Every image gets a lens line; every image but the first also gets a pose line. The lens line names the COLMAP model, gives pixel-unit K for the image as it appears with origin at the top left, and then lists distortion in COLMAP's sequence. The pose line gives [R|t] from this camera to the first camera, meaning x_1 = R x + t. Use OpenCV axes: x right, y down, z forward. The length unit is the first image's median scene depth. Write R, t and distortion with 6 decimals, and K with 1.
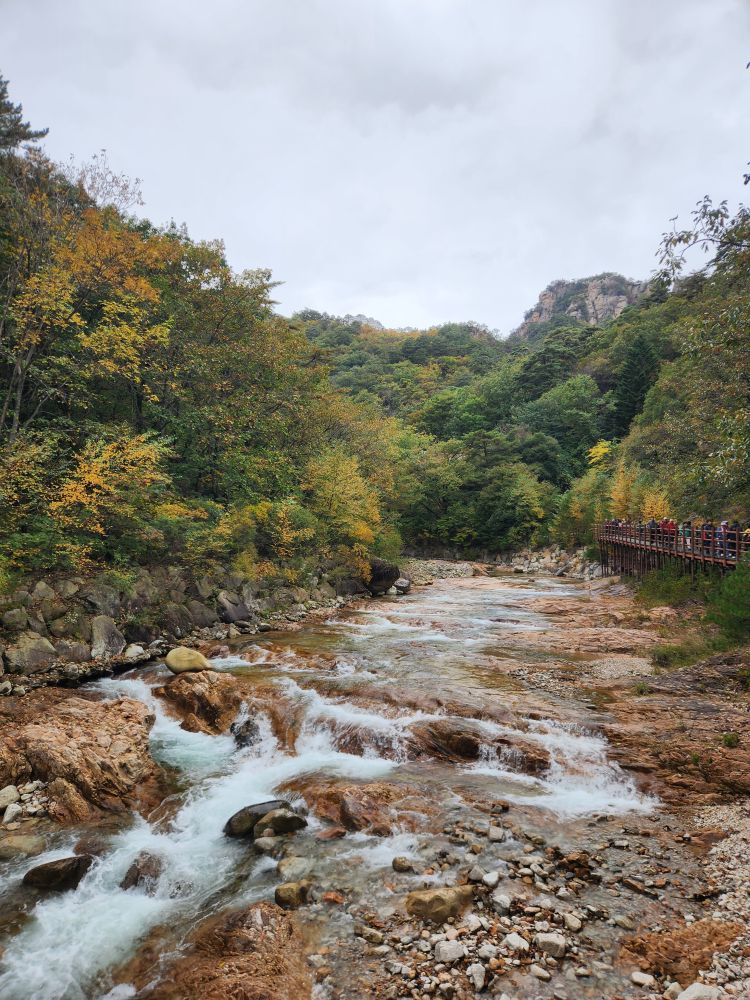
lens RADIAL K [[666.8, 0, 385.1], [0, 666.8, 507.3], [0, 0, 1]] dist [0.085279, -0.069395]
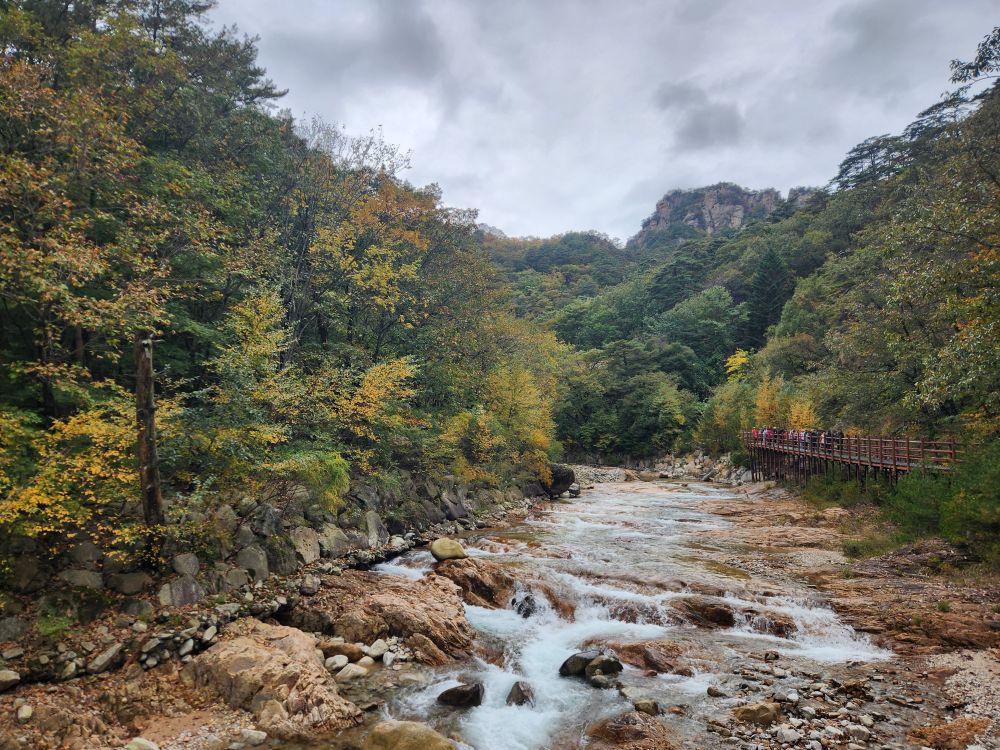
lens RADIAL K [[666.8, 0, 505.6], [0, 666.8, 381.4], [0, 0, 1]] dist [0.085279, -0.069395]
pose [[0.999997, 0.000931, 0.002146, -0.128079], [-0.000830, 0.998899, -0.046911, -0.007178], [-0.002187, 0.046909, 0.998897, -0.119543]]
